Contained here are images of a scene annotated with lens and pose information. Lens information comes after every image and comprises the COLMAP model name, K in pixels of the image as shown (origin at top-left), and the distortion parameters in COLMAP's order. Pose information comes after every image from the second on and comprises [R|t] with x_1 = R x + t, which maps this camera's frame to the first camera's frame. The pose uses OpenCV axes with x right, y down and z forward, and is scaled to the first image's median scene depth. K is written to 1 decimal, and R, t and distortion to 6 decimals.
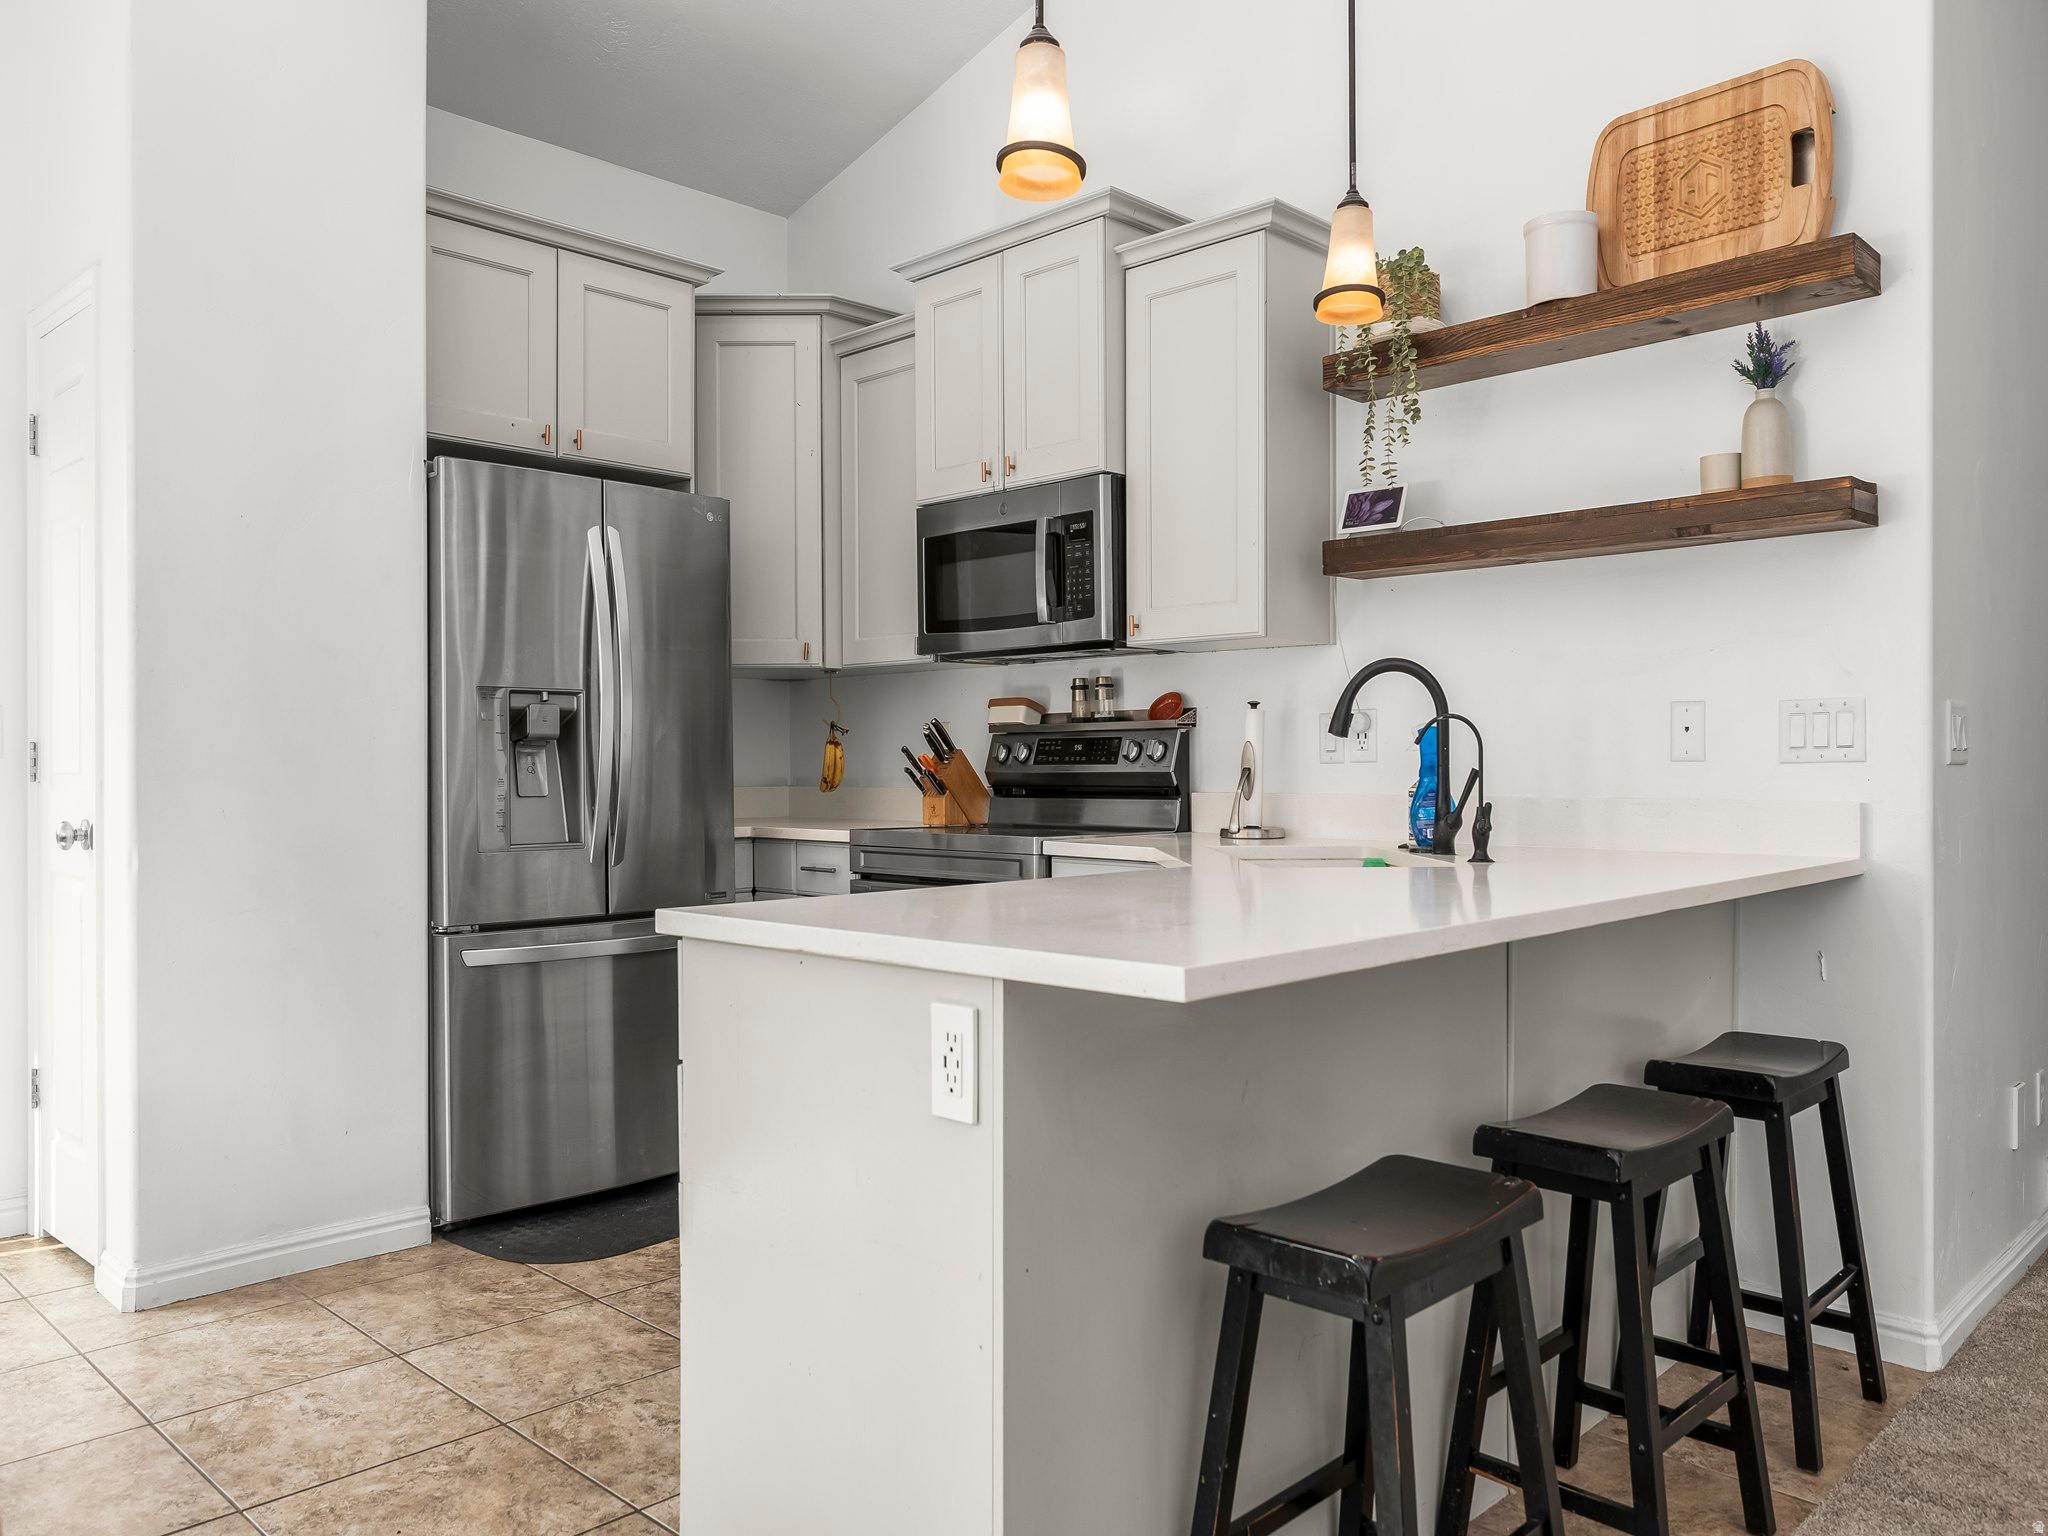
lens RADIAL K [[1496.6, 0, 998.4], [0, 1496.6, 758.4], [0, 0, 1]] dist [-0.005583, 0.002397]
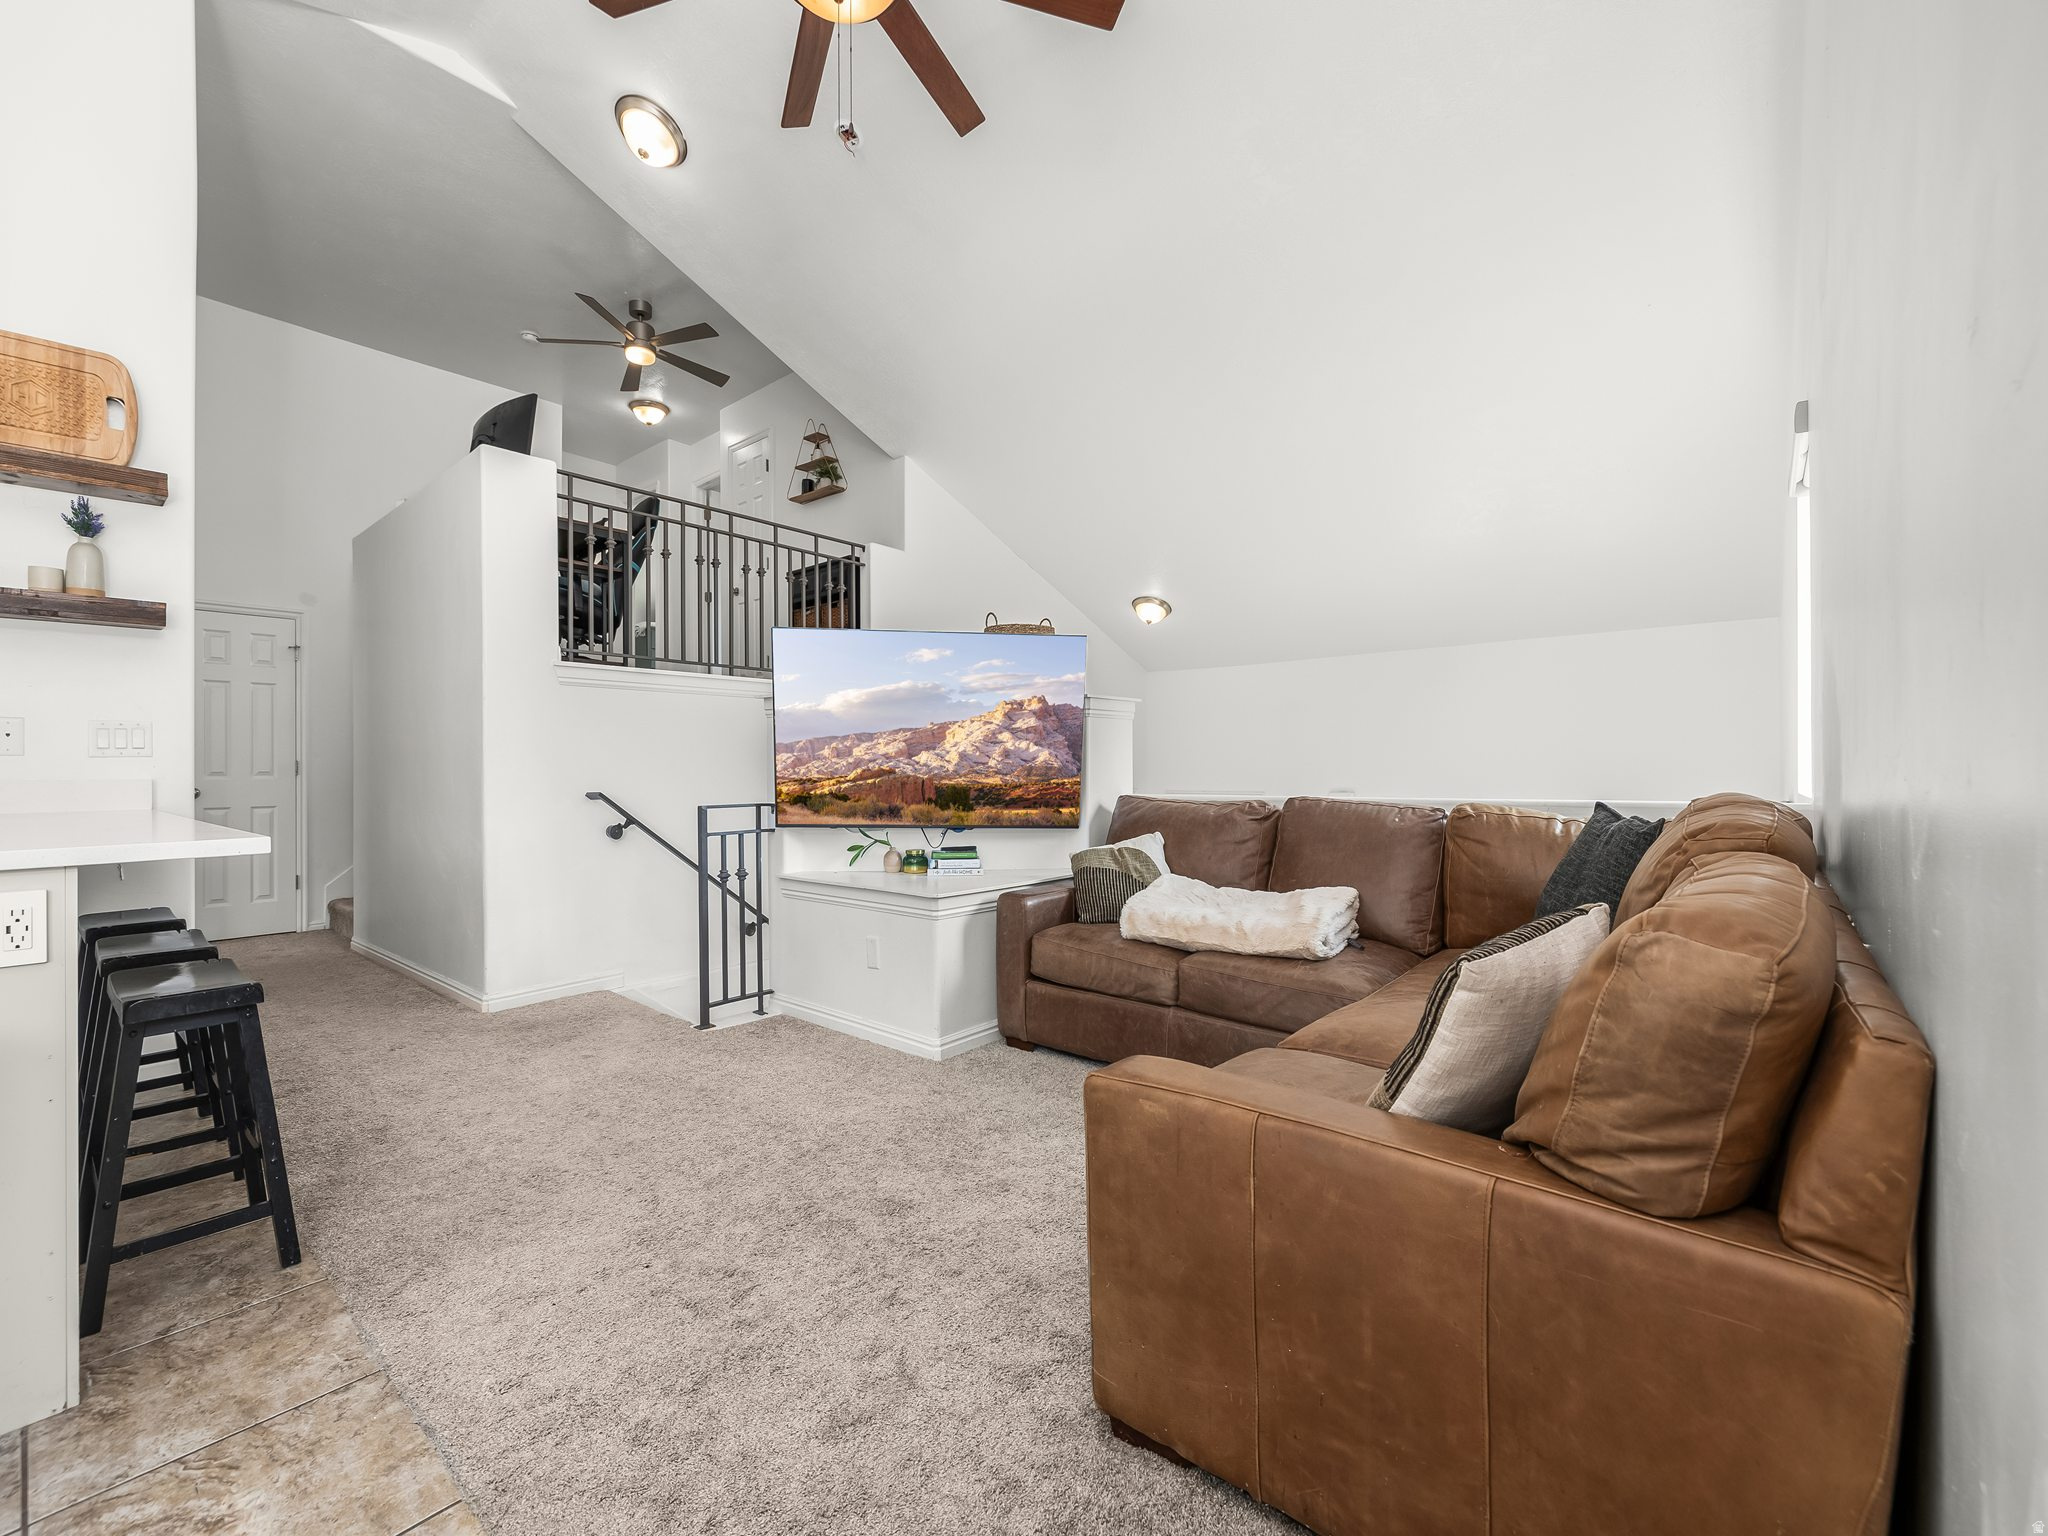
lens RADIAL K [[863.5, 0, 1033.1], [0, 863.5, 767.3], [0, 0, 1]] dist [-0.000577, -0.000683]
pose [[-0.080337, 0.003197, 0.996763, -0.459302], [0.003891, 0.999988, -0.002894, 0.018266], [-0.996760, 0.003646, -0.080349, 0.003594]]
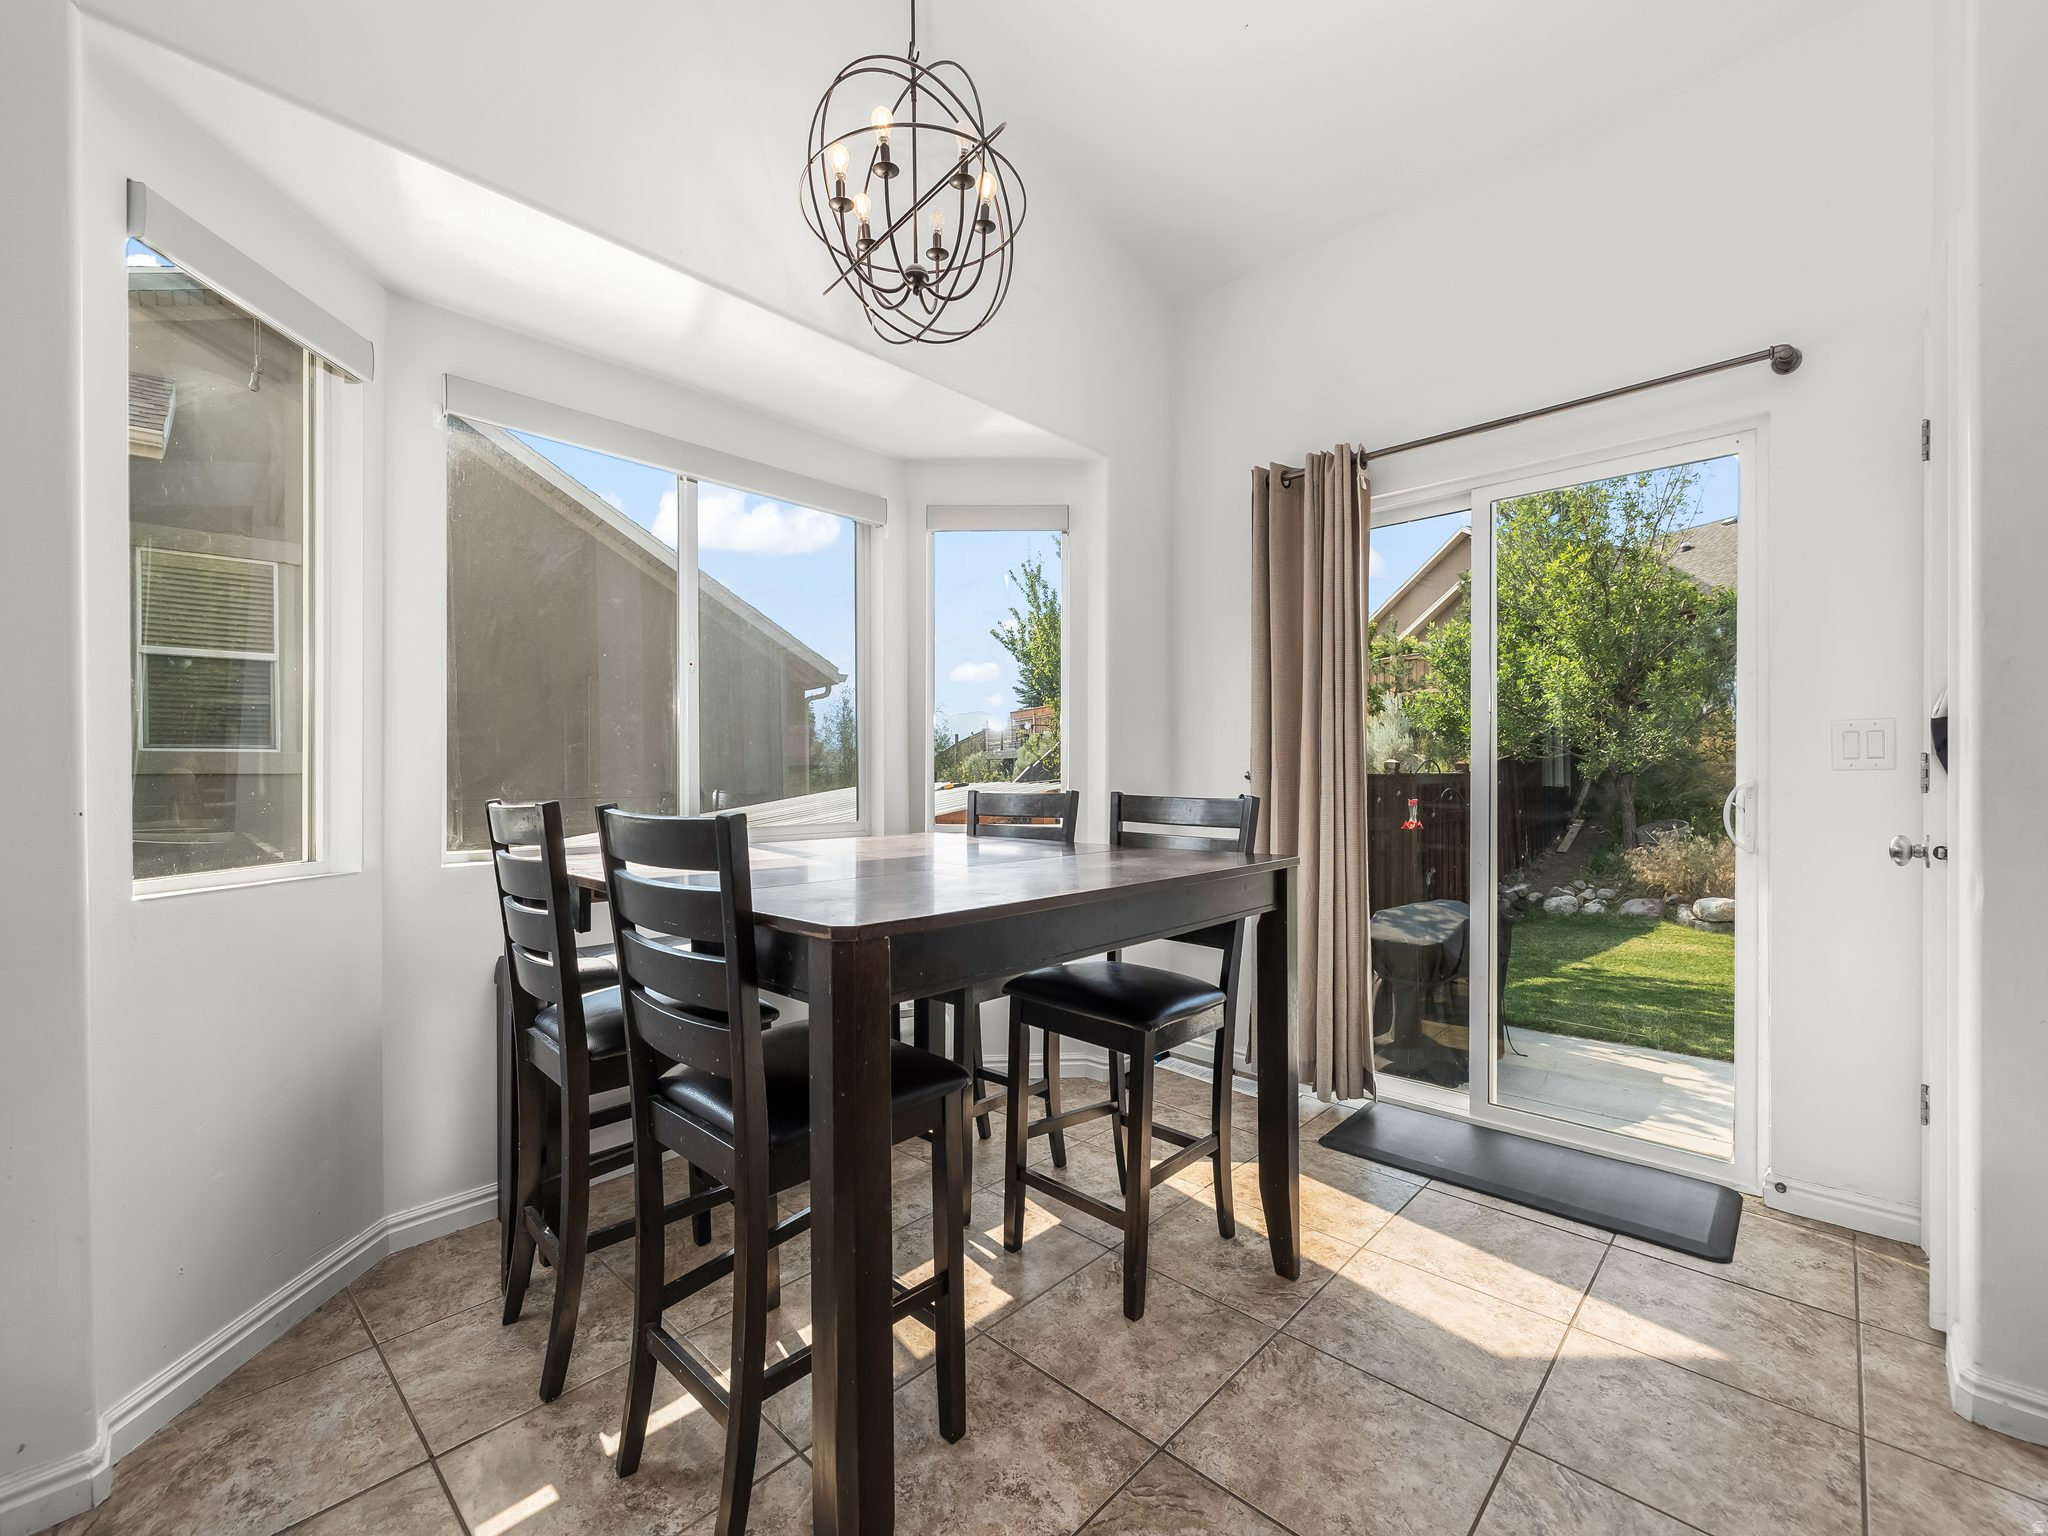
lens RADIAL K [[863.5, 0, 1011.1], [0, 863.5, 776.7], [0, 0, 1]] dist [-0.000577, -0.000683]
pose [[0.015333, 0.001826, -0.999881, -0.088060], [0.000555, 0.999998, 0.001834, 0.003814], [0.999882, -0.000583, 0.015332, 0.392146]]
